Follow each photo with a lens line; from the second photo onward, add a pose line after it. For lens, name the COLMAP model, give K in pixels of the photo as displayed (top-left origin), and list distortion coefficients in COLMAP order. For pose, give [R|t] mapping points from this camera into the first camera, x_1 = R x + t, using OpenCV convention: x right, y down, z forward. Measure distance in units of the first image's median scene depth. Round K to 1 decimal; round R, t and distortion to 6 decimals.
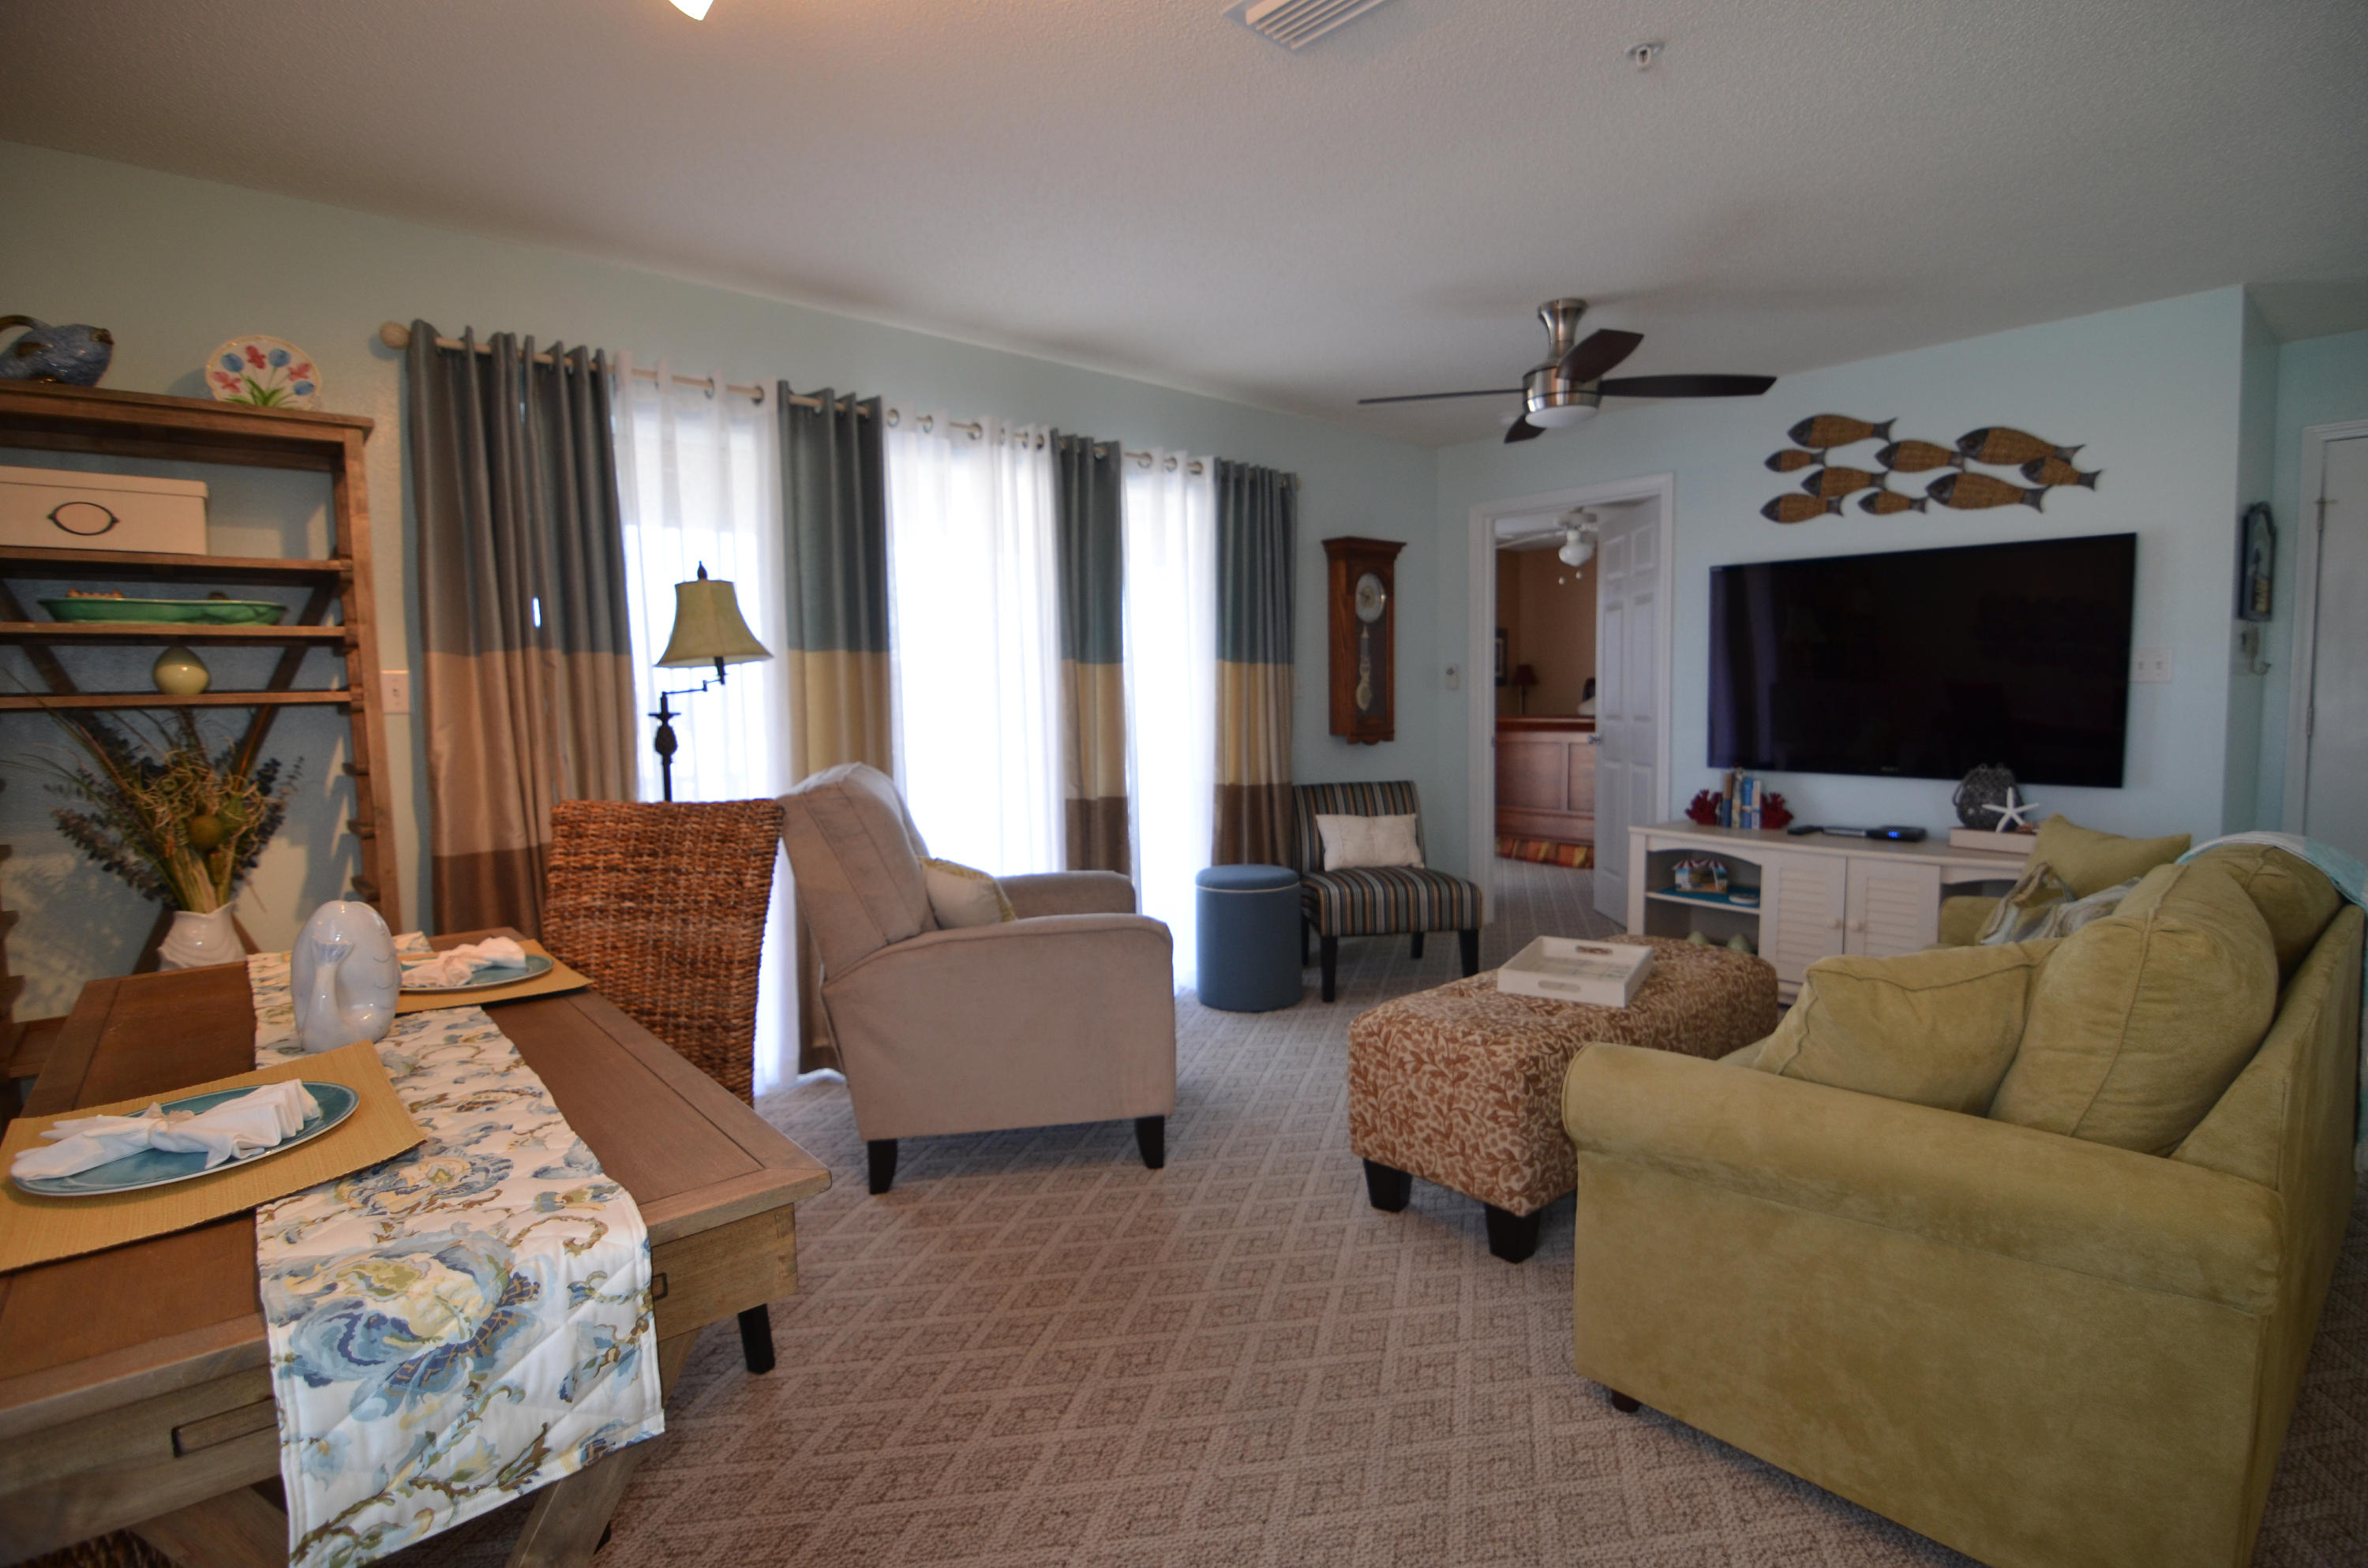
lens RADIAL K [[1131.0, 0, 1200.8], [0, 1131.0, 788.9], [0, 0, 1]] dist [-0.012430, -0.006952]
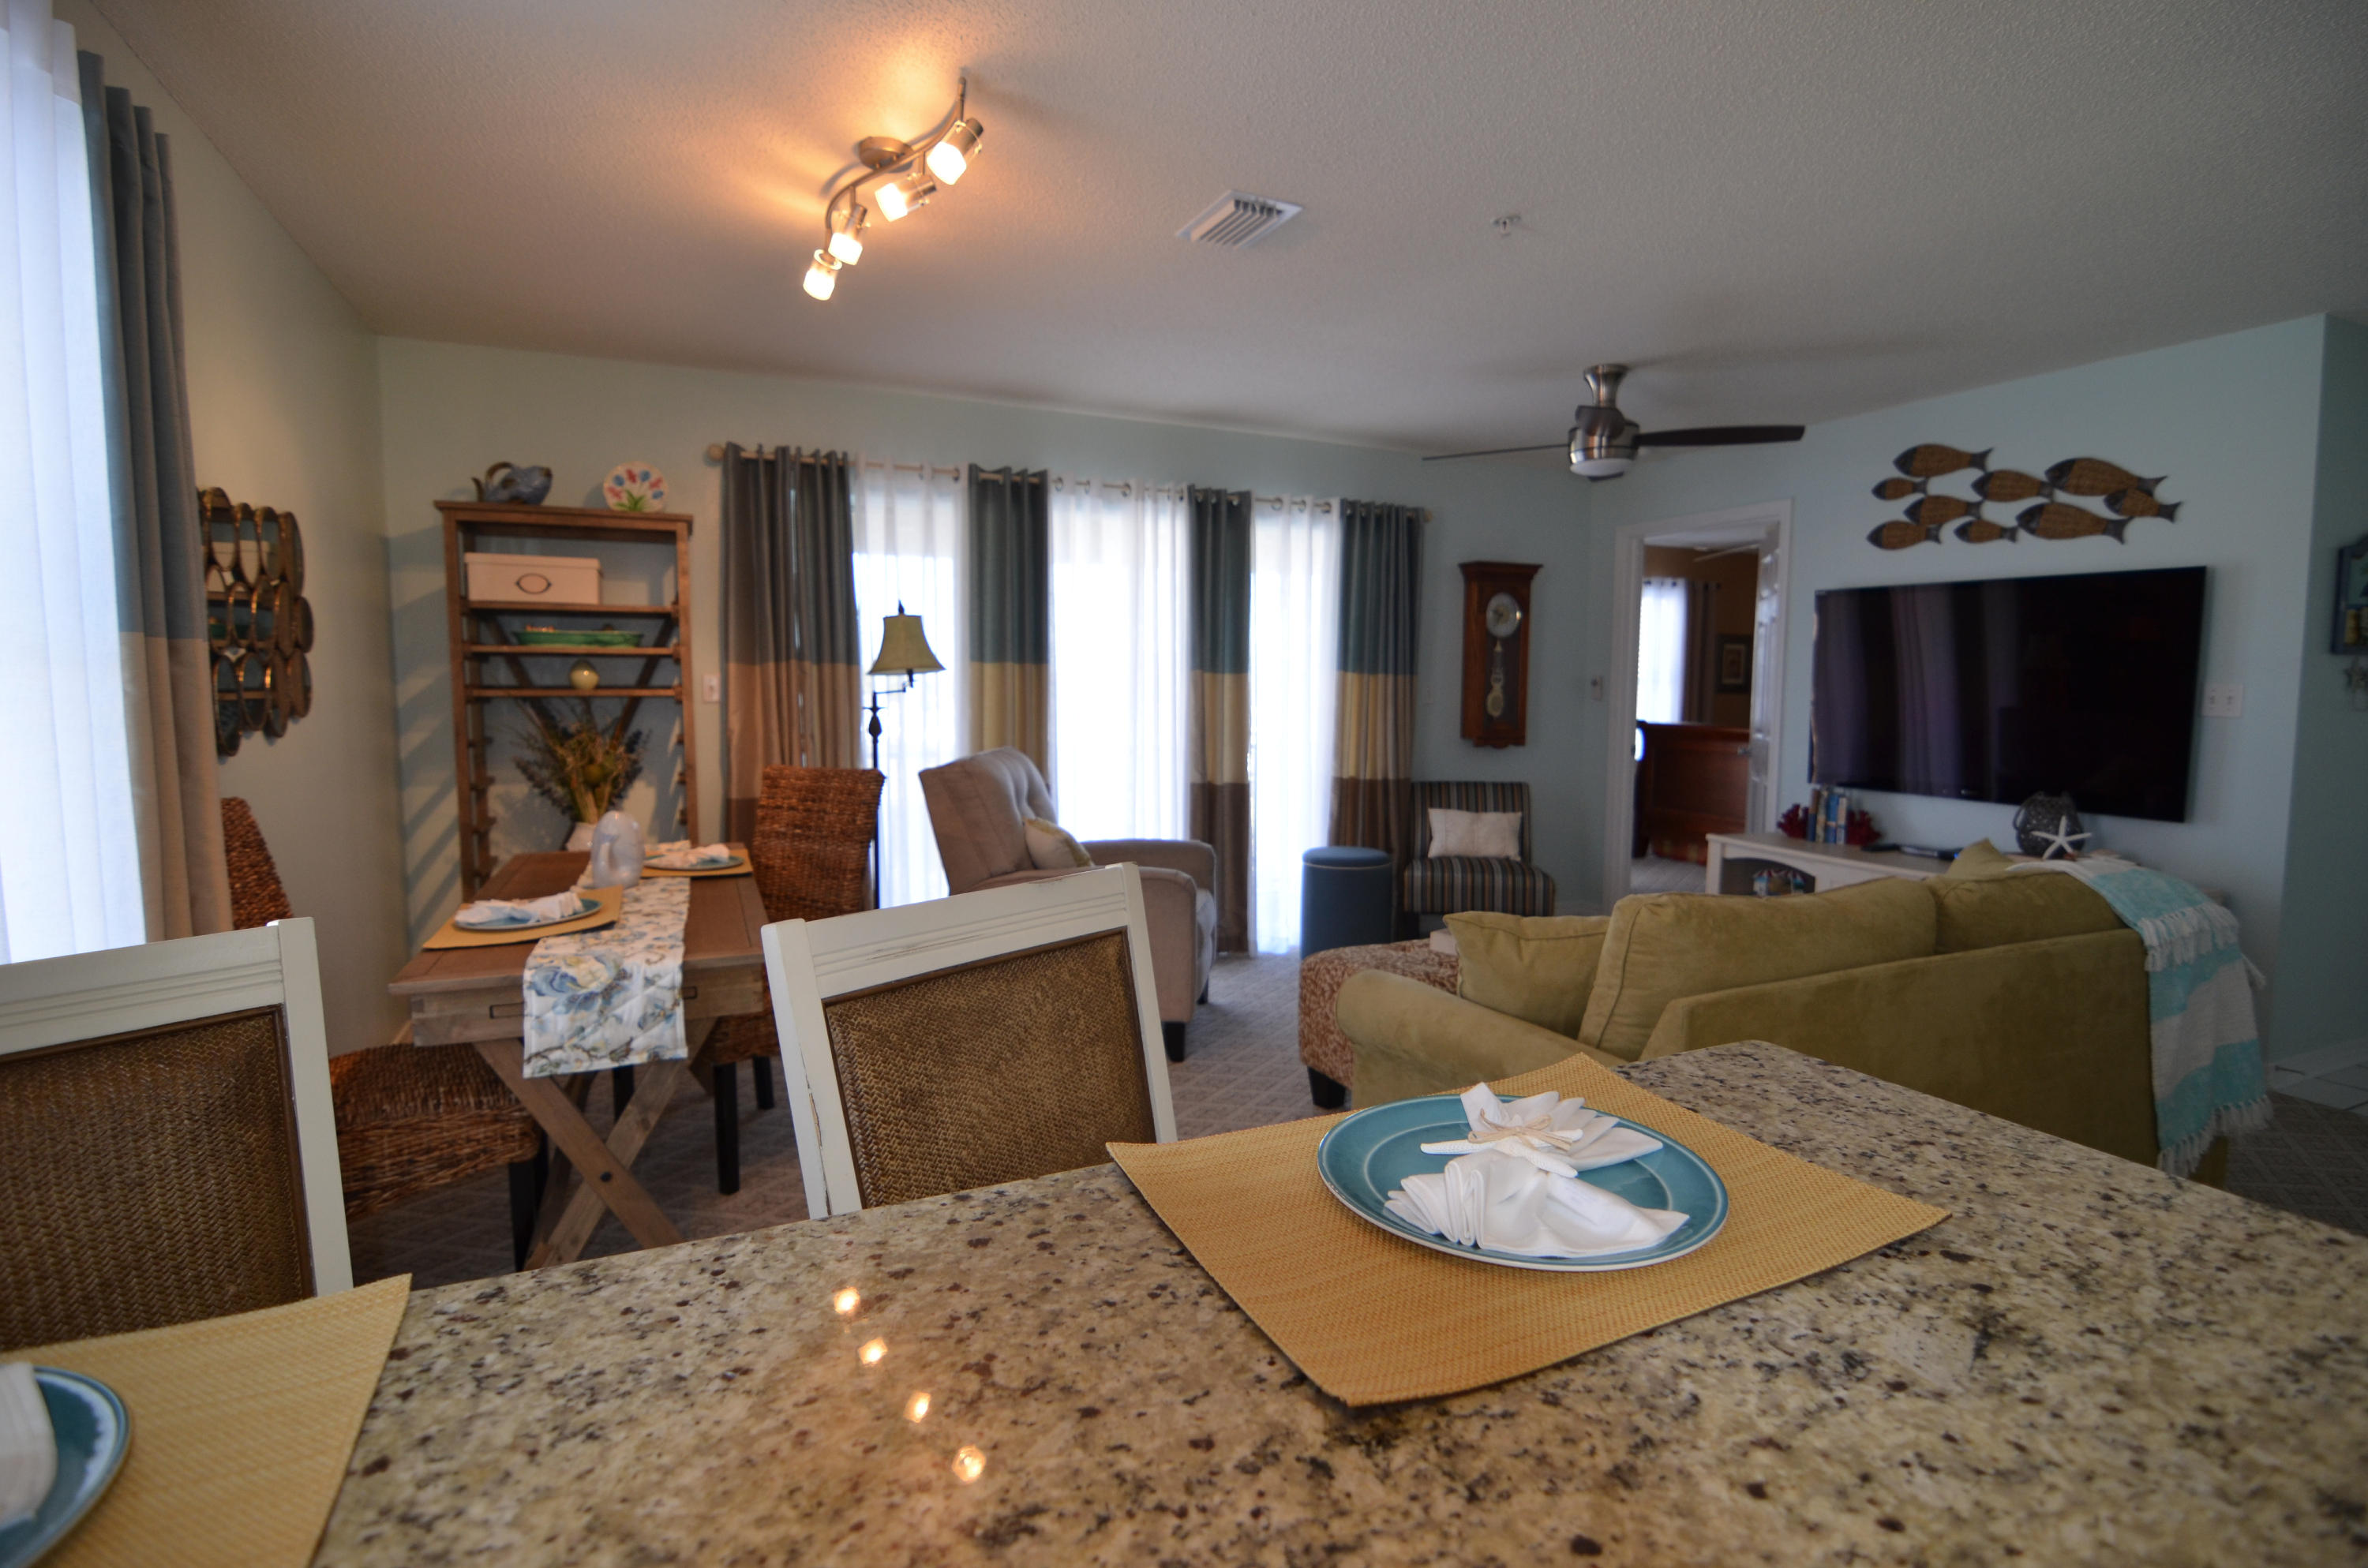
lens RADIAL K [[1131.0, 0, 1205.0], [0, 1131.0, 791.6], [0, 0, 1]] dist [-0.012430, -0.006952]
pose [[0.957099, 0.050427, -0.285339, 0.328888], [-0.047076, 0.998718, 0.018595, -0.006705], [0.285911, -0.004365, 0.958246, -0.242520]]
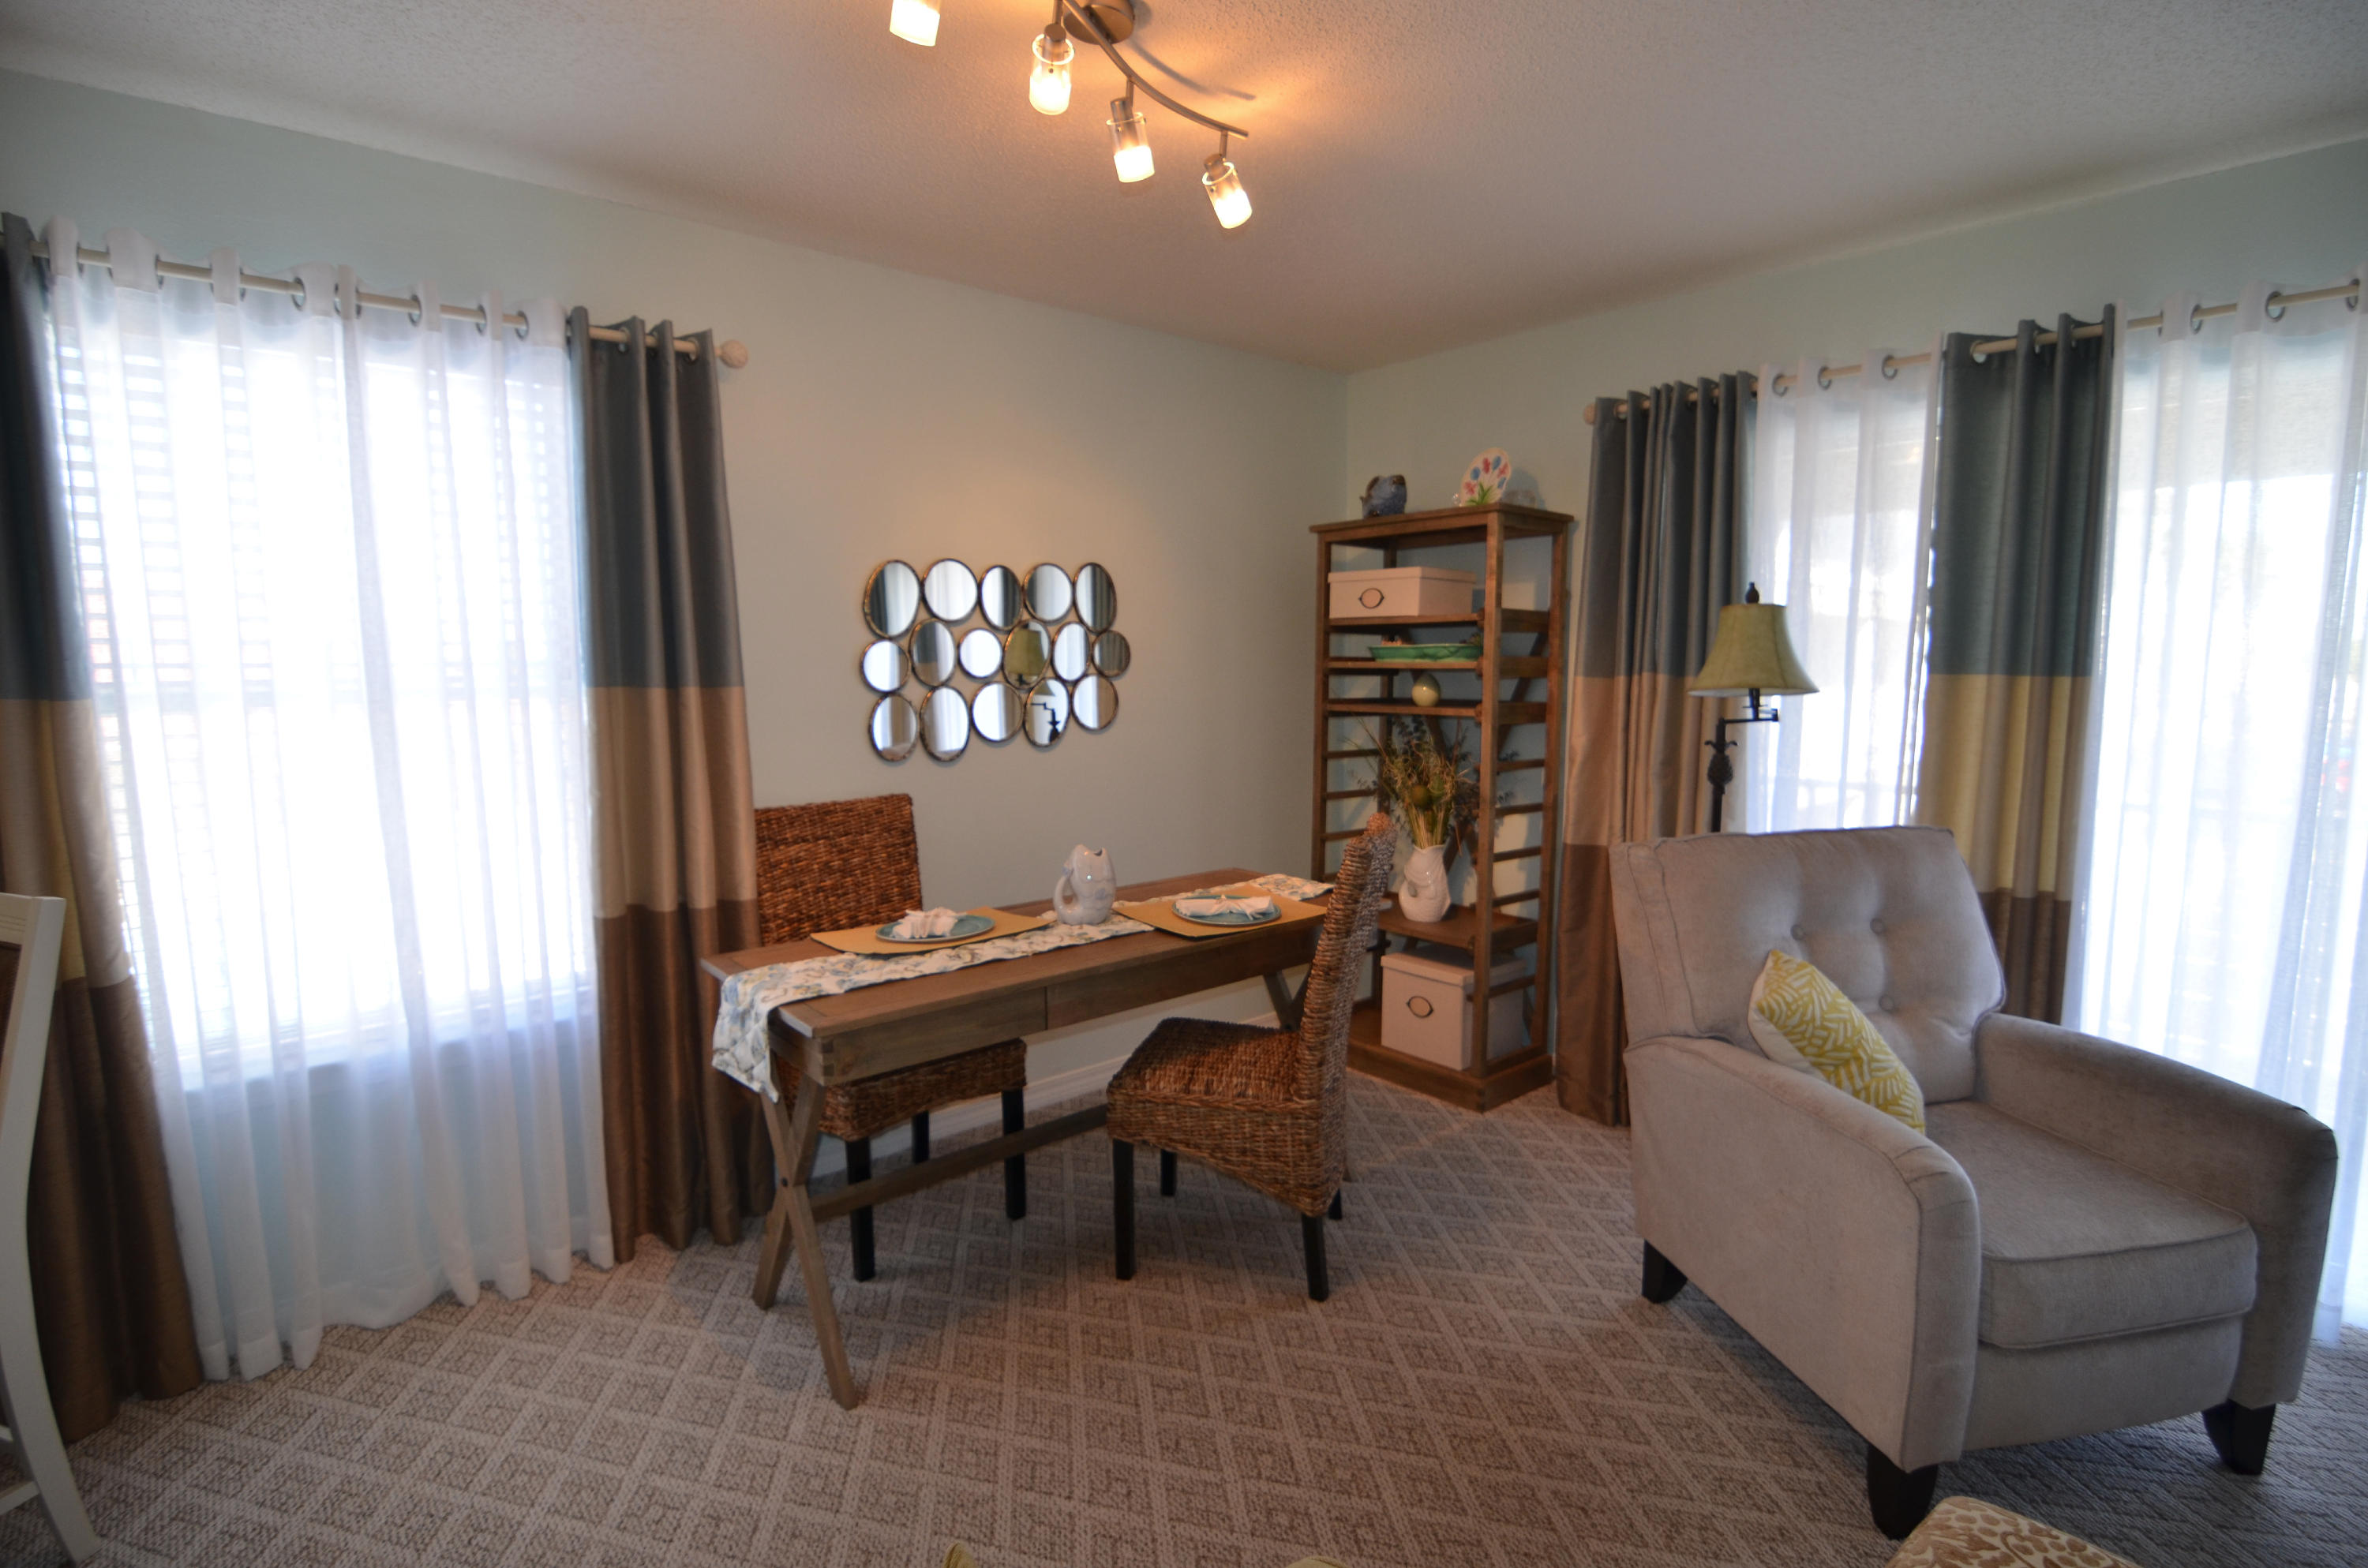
lens RADIAL K [[1131.0, 0, 1201.0], [0, 1131.0, 790.8], [0, 0, 1]] dist [-0.012430, -0.006952]
pose [[-0.014450, 0.134887, -0.990756, 0.491770], [-0.080131, 0.987516, 0.135615, -0.119088], [0.996680, 0.081350, -0.003461, 0.545785]]
